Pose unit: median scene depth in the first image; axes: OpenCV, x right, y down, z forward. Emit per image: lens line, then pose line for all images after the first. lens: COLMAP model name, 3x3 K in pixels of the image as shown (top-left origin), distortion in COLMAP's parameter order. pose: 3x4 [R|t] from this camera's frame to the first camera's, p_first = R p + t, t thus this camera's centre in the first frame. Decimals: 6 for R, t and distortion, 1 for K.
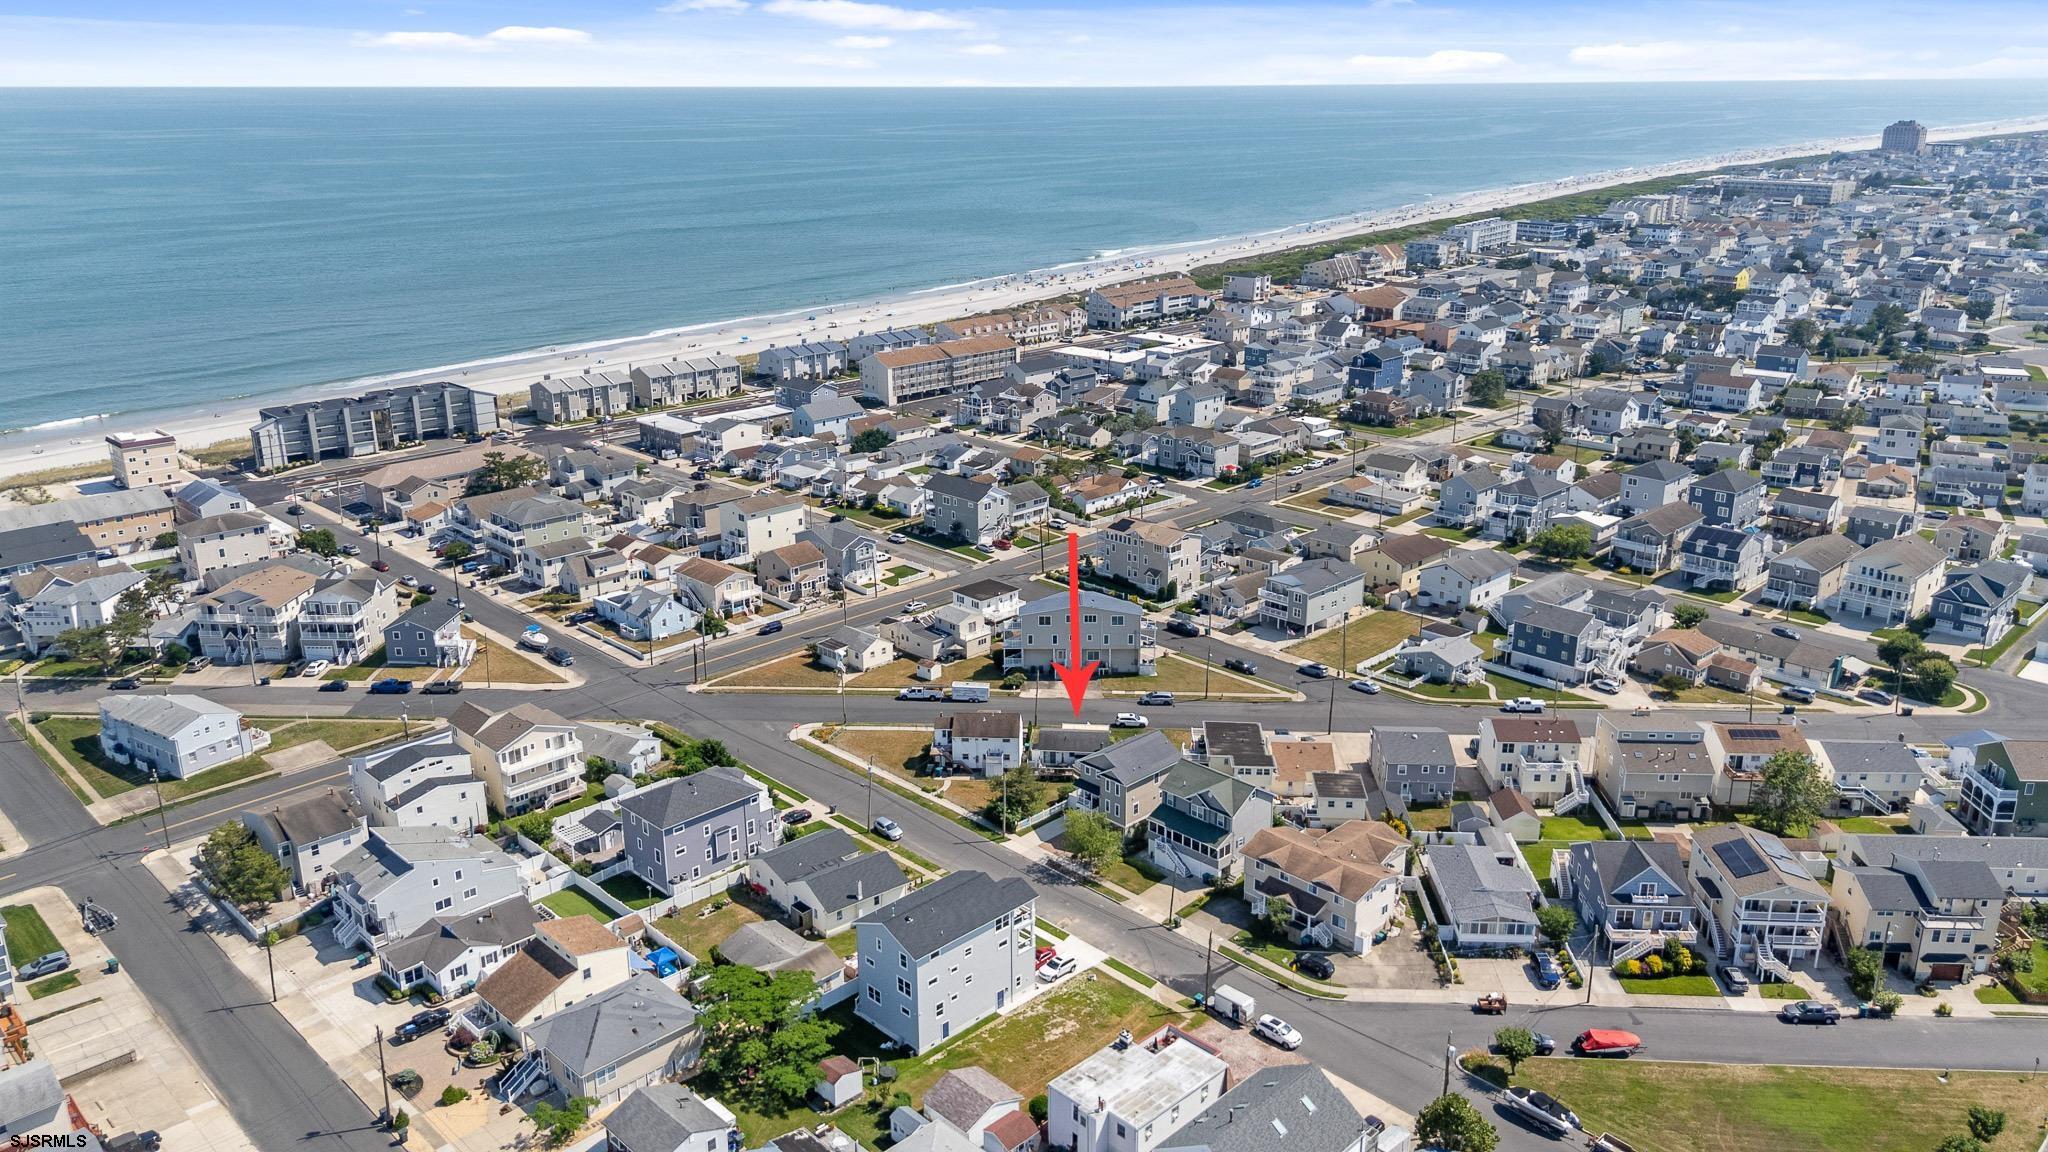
lens RADIAL K [[1505.1, 0, 1023.7], [0, 1505.1, 586.5], [0, 0, 1]] dist [0.080912, -0.092135]
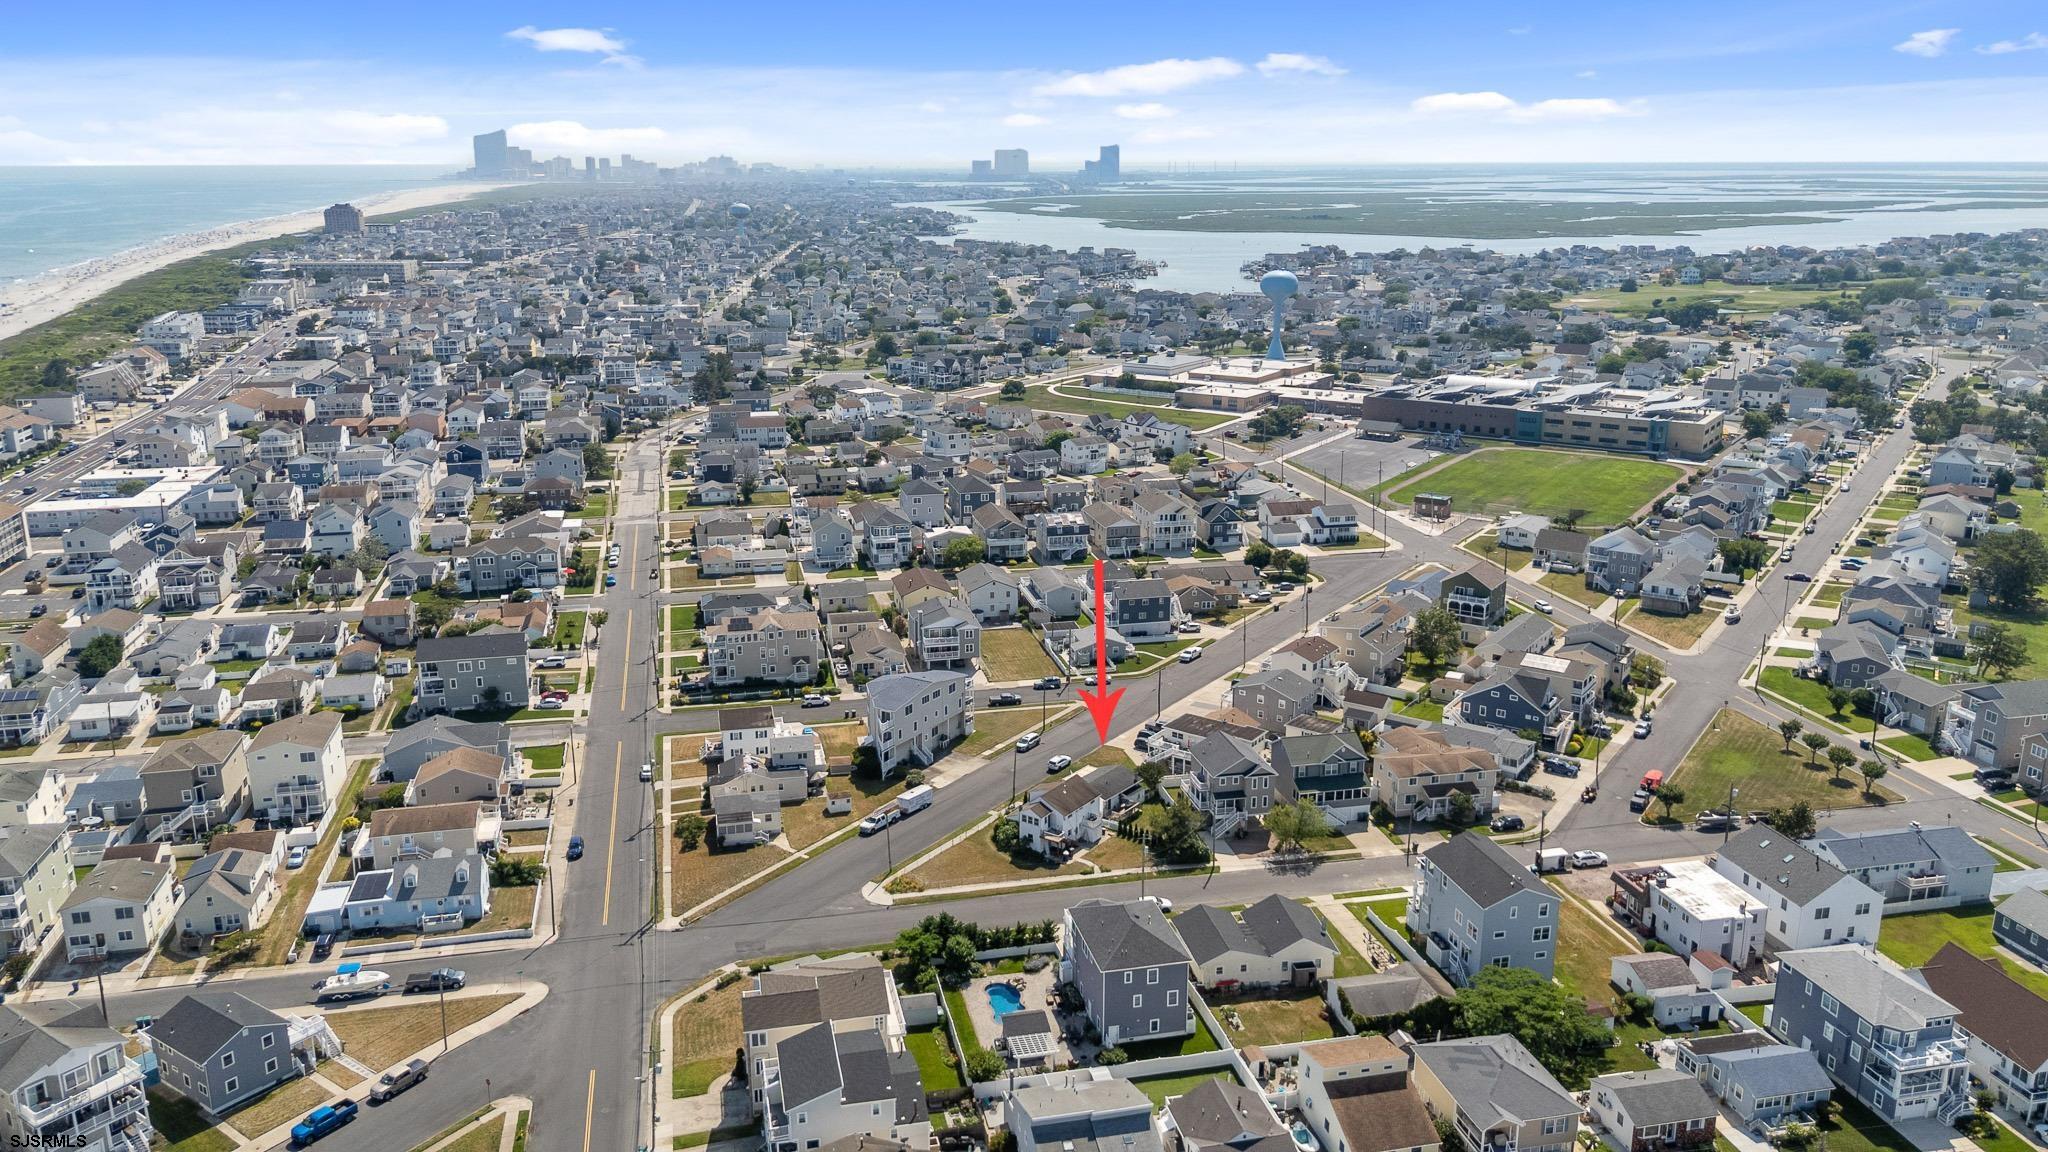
lens RADIAL K [[1505.1, 0, 1023.7], [0, 1505.1, 586.5], [0, 0, 1]] dist [0.080912, -0.092135]
pose [[0.528515, -0.226405, 0.818176, -0.640318], [0.268181, 0.958954, 0.092125, -0.108944], [-0.805451, 0.170729, 0.567539, 0.338388]]
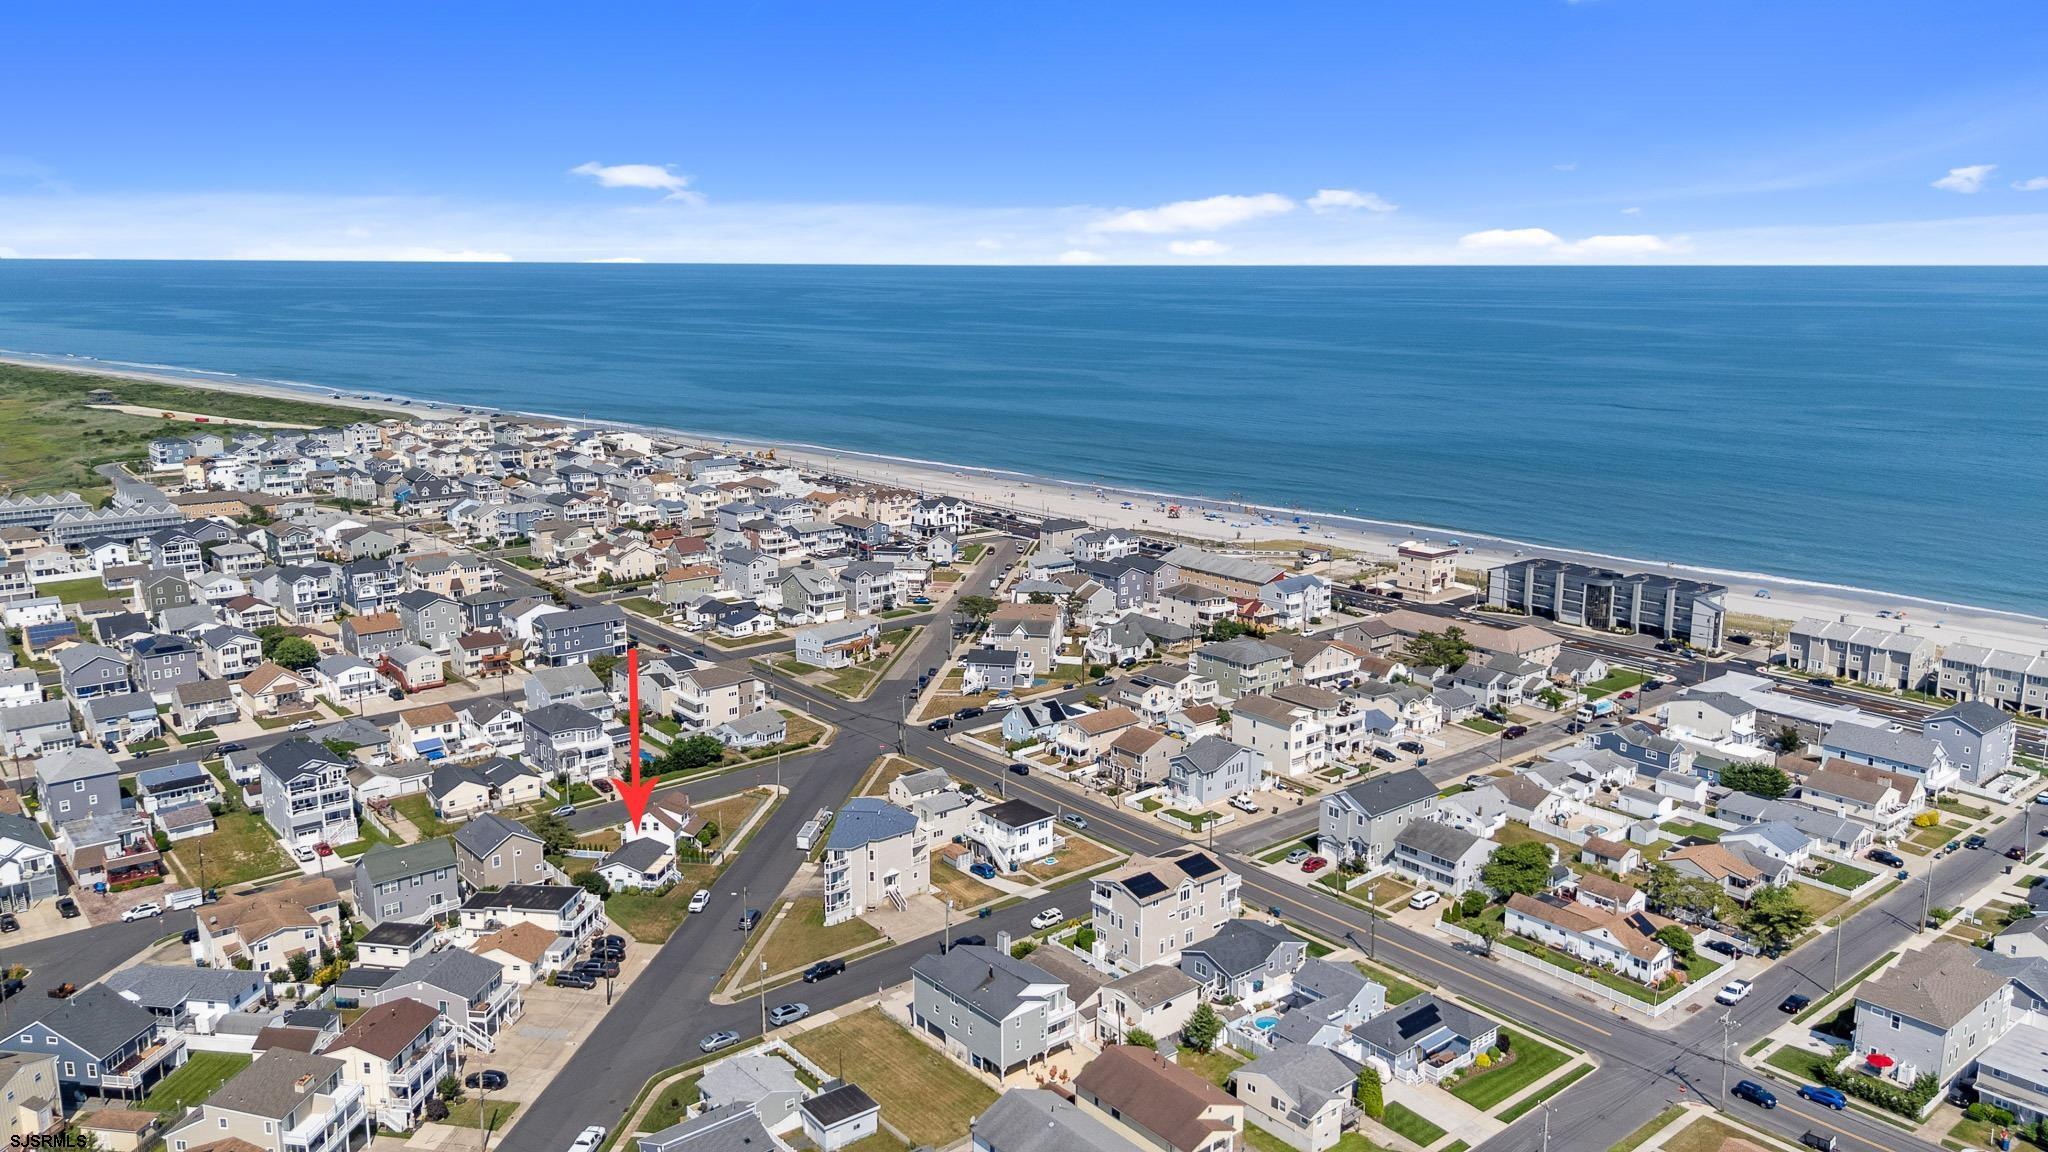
lens RADIAL K [[1509.0, 0, 1024.0], [0, 1509.0, 576.0], [0, 0, 1]] dist [0.068604, -0.065983]
pose [[-0.087876, 0.209855, -0.973775, 0.794933], [-0.318472, 0.920332, 0.227078, -0.323495], [0.943850, 0.330075, -0.014042, 0.950952]]
